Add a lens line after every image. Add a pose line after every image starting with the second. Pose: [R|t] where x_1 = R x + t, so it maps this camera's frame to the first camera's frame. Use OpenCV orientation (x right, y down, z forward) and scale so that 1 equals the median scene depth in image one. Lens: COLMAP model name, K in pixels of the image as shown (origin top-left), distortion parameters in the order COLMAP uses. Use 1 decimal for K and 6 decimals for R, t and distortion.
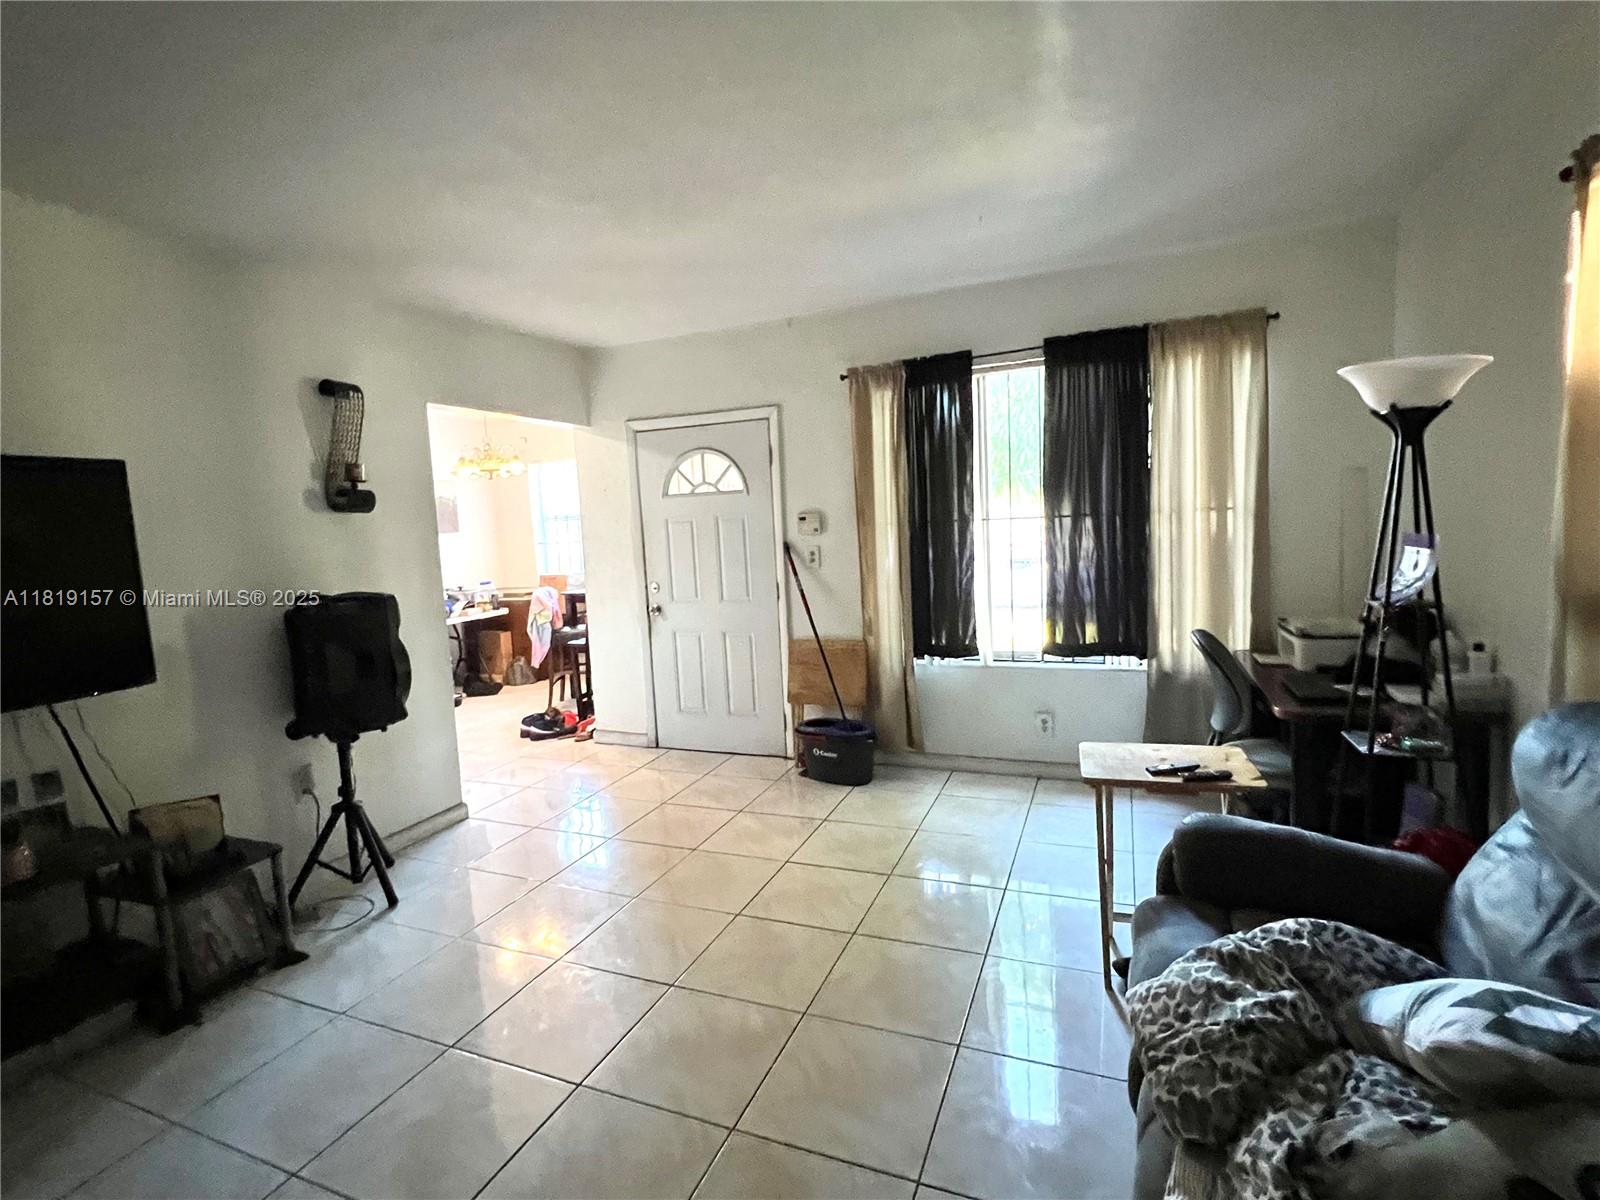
lens RADIAL K [[764.9, 0, 802.7], [0, 764.9, 593.3], [0, 0, 1]] dist [0.002441, 0.000059]
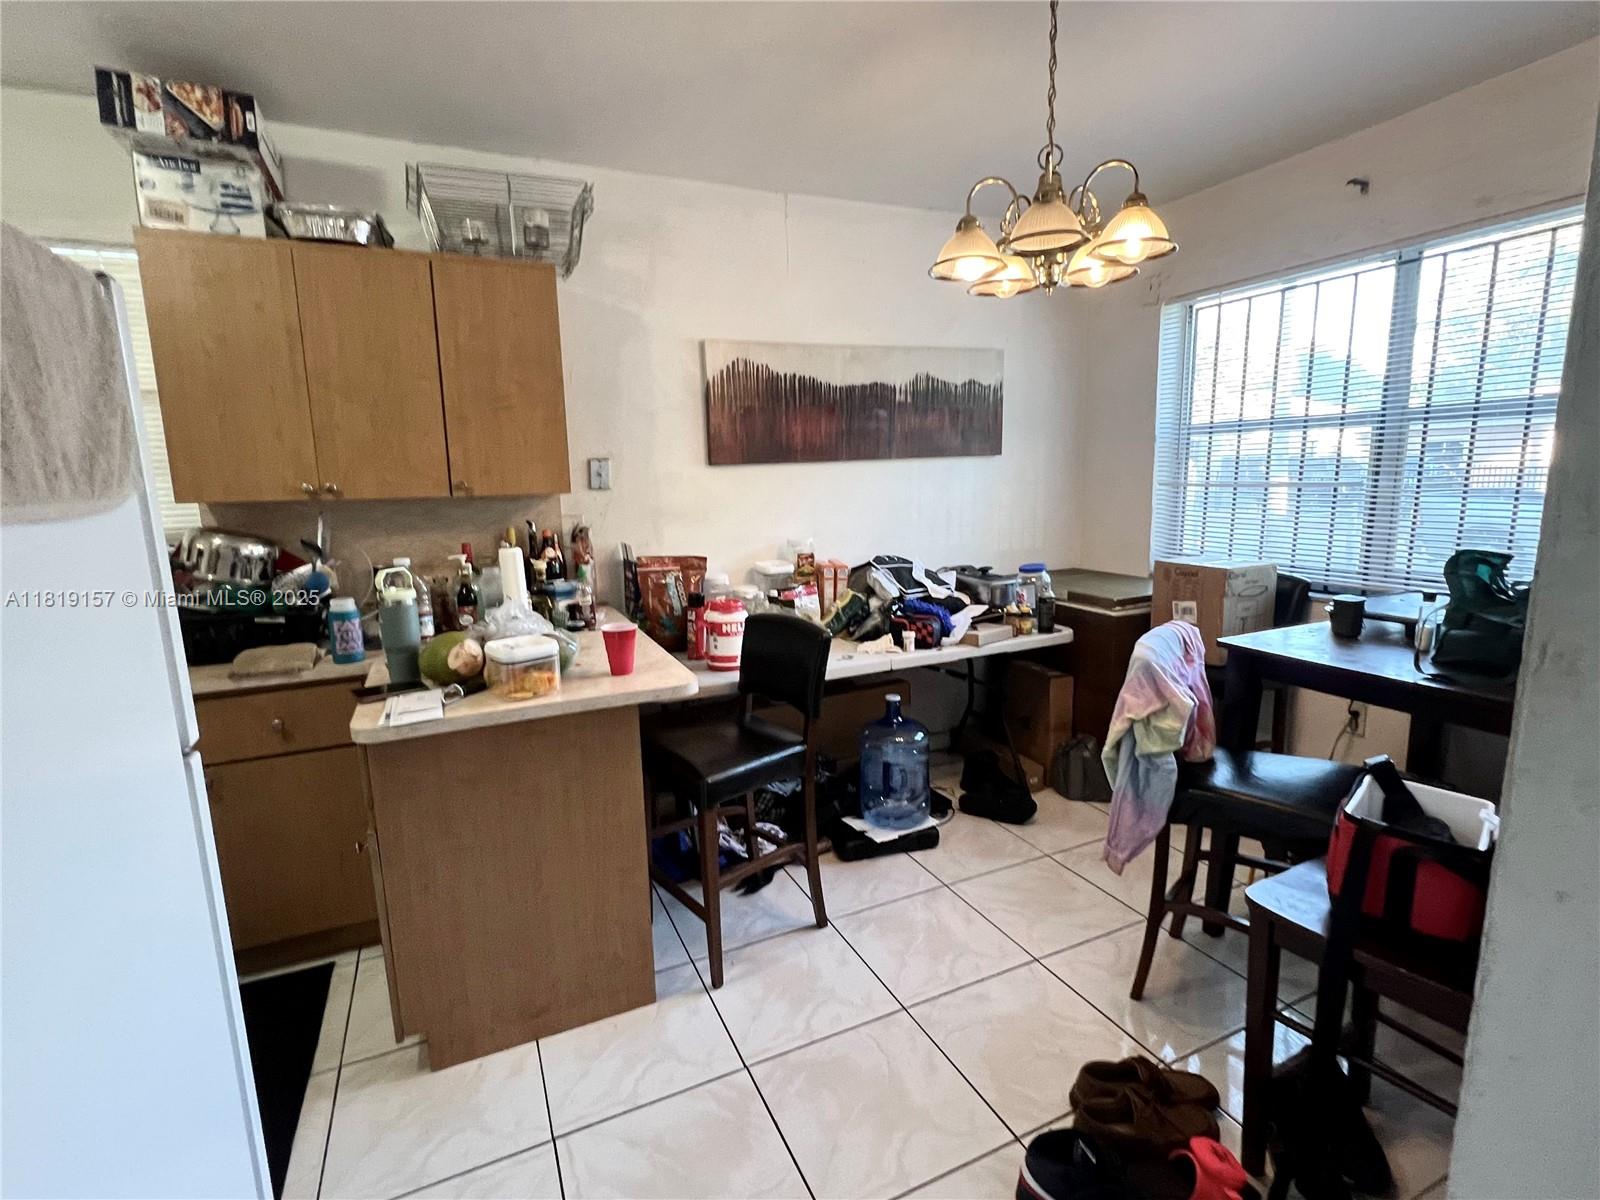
lens RADIAL K [[764.9, 0, 805.3], [0, 764.9, 605.0], [0, 0, 1]] dist [0.002441, 0.000059]
pose [[0.732330, 0.142539, -0.665864, -0.207068], [-0.079106, 0.989034, 0.124715, -0.038840], [0.676339, -0.038659, 0.735575, 0.574488]]
